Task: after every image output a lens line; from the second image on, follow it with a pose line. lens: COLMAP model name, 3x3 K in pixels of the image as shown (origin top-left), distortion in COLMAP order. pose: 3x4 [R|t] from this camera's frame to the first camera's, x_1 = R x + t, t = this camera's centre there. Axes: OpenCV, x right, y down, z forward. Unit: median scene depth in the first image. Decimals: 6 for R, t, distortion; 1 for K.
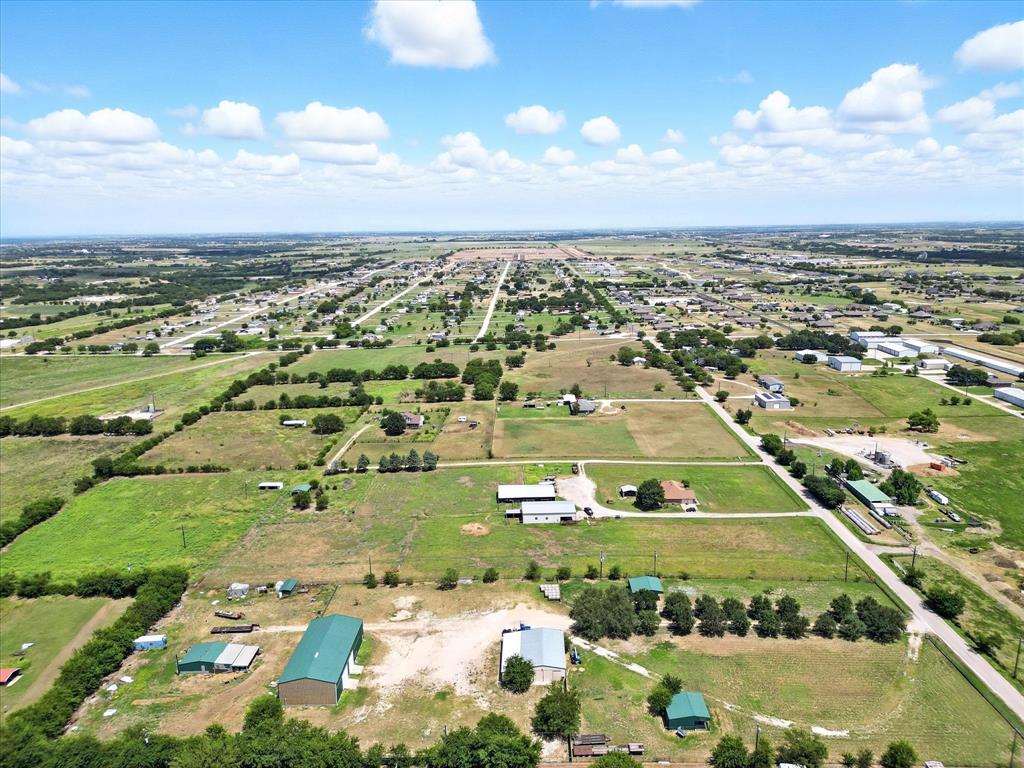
lens RADIAL K [[714.1, 0, 514.9], [0, 714.1, 383.6], [0, 0, 1]] dist [0.100637, -0.119194]
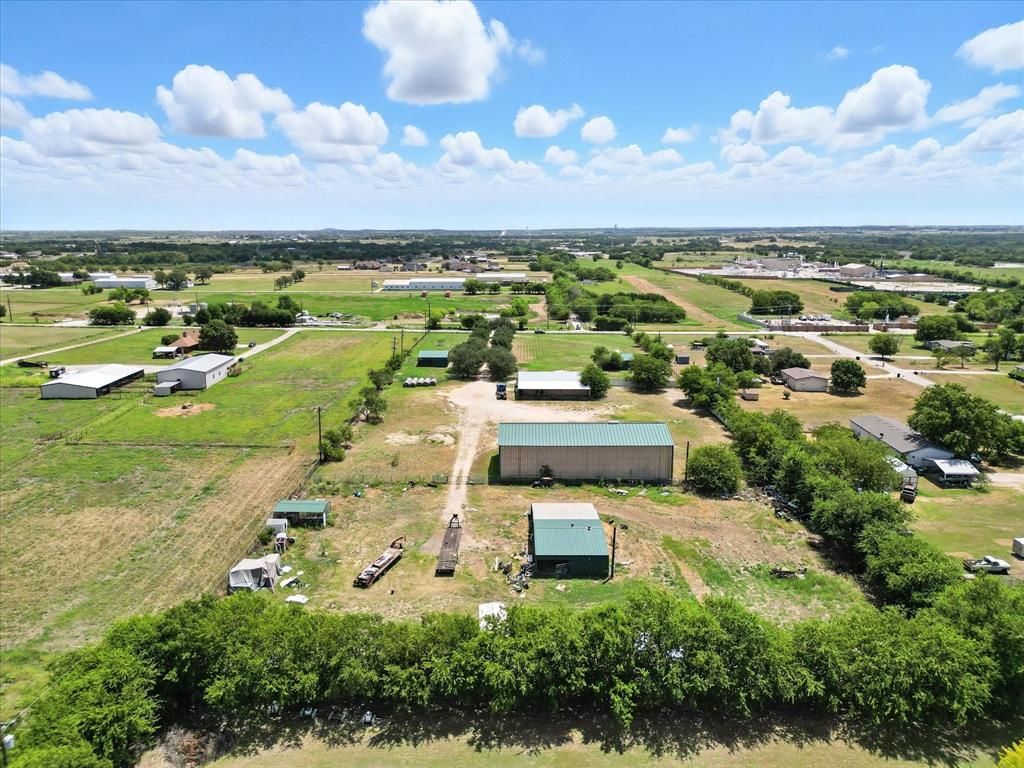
lens RADIAL K [[714.1, 0, 514.9], [0, 714.1, 383.6], [0, 0, 1]] dist [0.100637, -0.119194]
pose [[-0.018578, -0.187707, 0.982049, -0.831344], [0.217387, 0.957963, 0.187216, 0.172020], [-0.975909, 0.216962, 0.023008, 0.951243]]
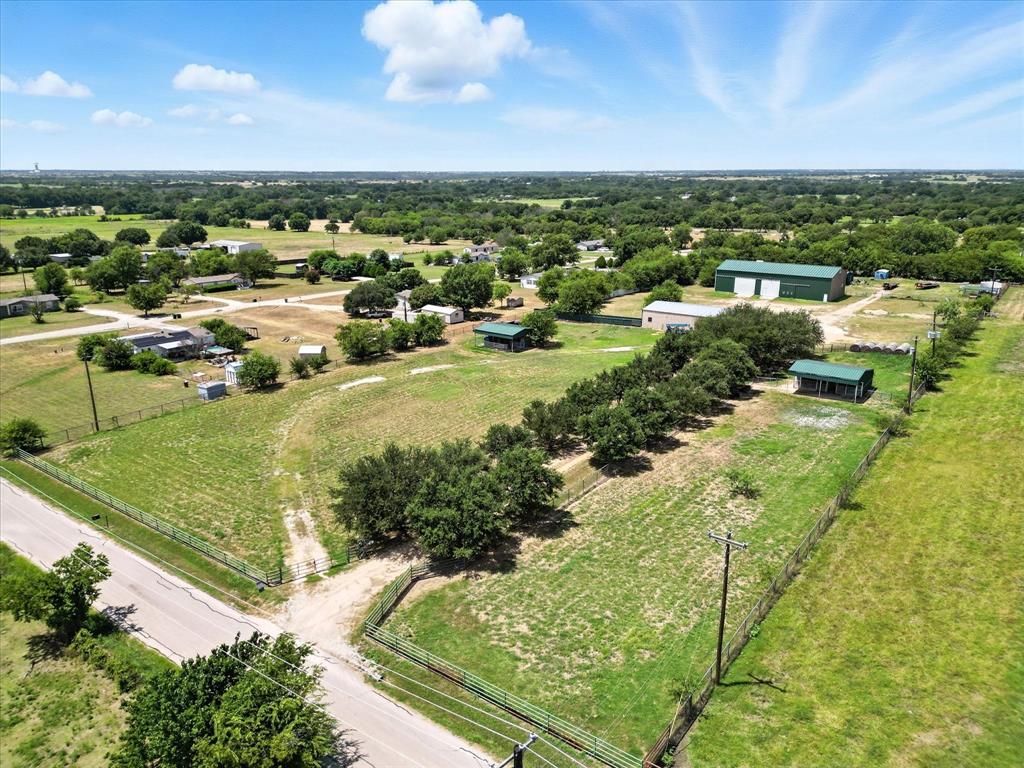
lens RADIAL K [[721.5, 0, 512.0], [0, 721.5, 384.0], [0, 0, 1]] dist [0.068465, -0.067513]
pose [[-0.589155, 0.240519, -0.771393, 0.693189], [-0.163241, 0.899556, 0.405157, 0.150165], [0.791359, 0.364623, -0.490715, 1.152795]]
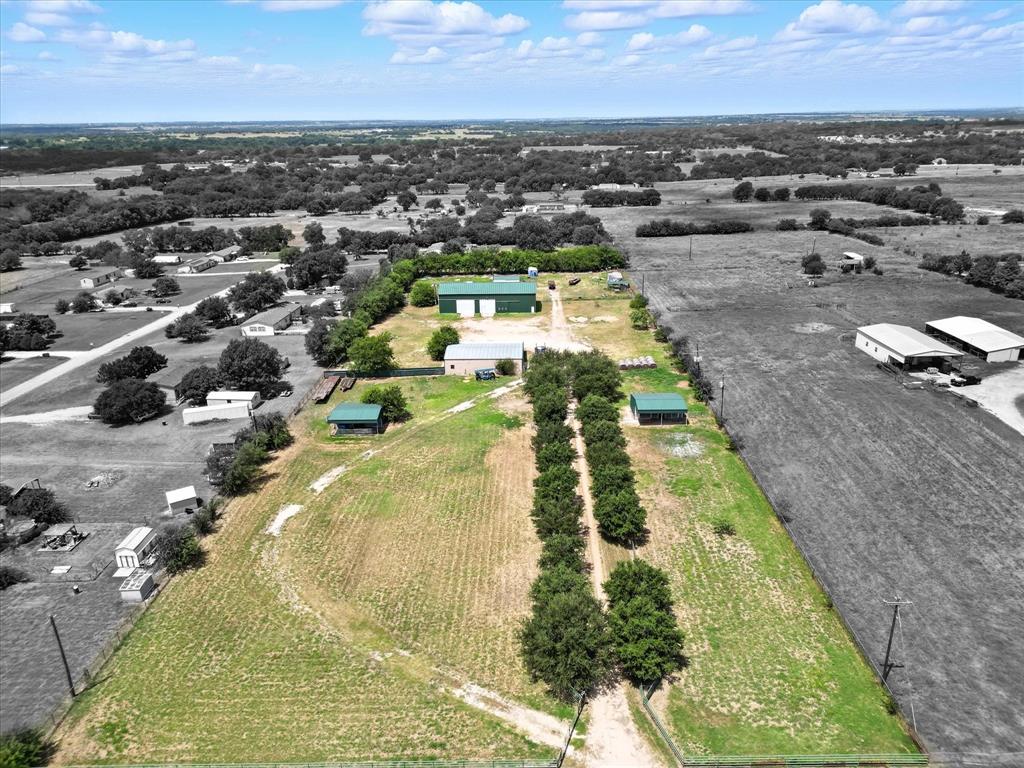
lens RADIAL K [[714.1, 0, 514.9], [0, 714.1, 383.6], [0, 0, 1]] dist [0.100637, -0.119194]
pose [[0.002669, 0.359639, -0.933088, 0.783916], [-0.196804, 0.915031, 0.352116, 0.088528], [0.980439, 0.182695, 0.073221, 0.906533]]
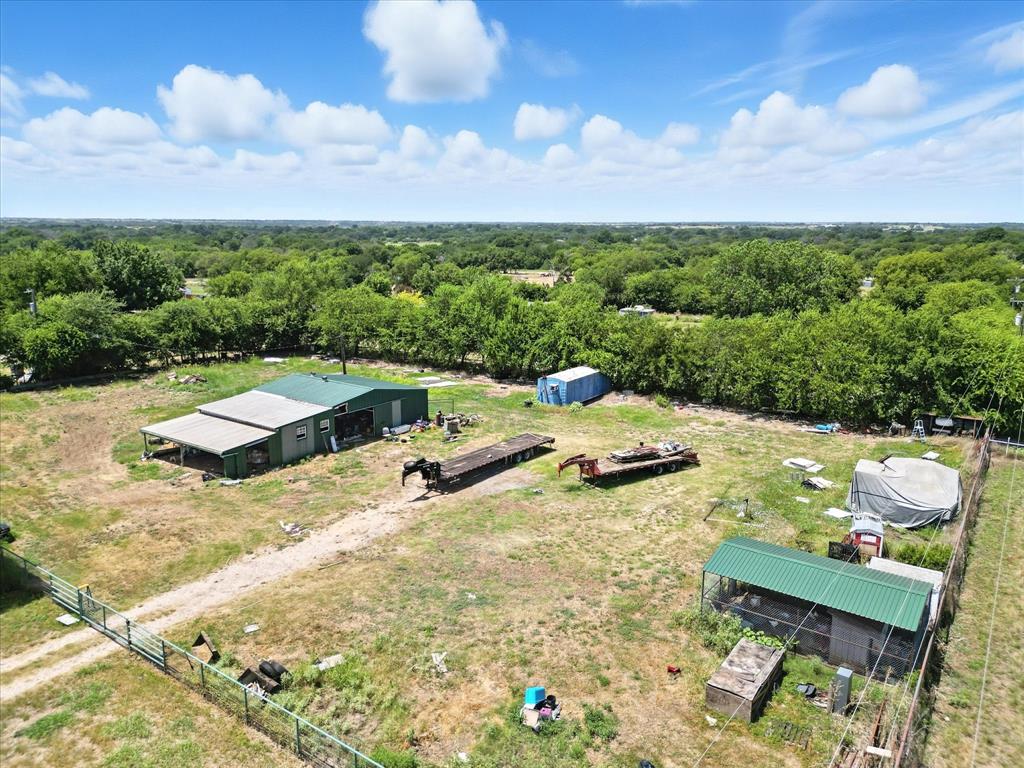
lens RADIAL K [[714.1, 0, 514.9], [0, 714.1, 383.6], [0, 0, 1]] dist [0.100637, -0.119194]
pose [[-0.561979, 0.189813, -0.805078, -0.225995], [-0.173206, 0.924731, 0.338928, 0.247983], [0.808814, 0.329915, -0.486802, 1.132295]]
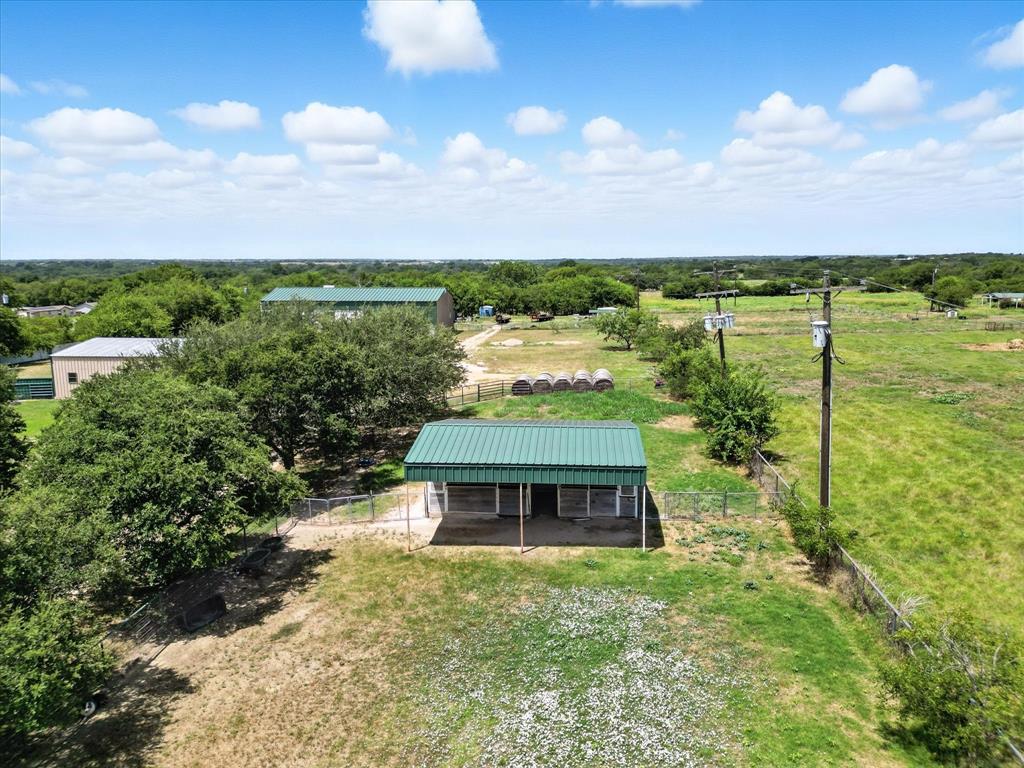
lens RADIAL K [[714.1, 0, 514.9], [0, 714.1, 383.6], [0, 0, 1]] dist [0.100637, -0.119194]
pose [[-0.079951, 0.183218, -0.979816, 0.337645], [-0.202427, 0.959496, 0.195936, 0.262913], [0.976028, 0.214006, -0.039625, 1.080255]]
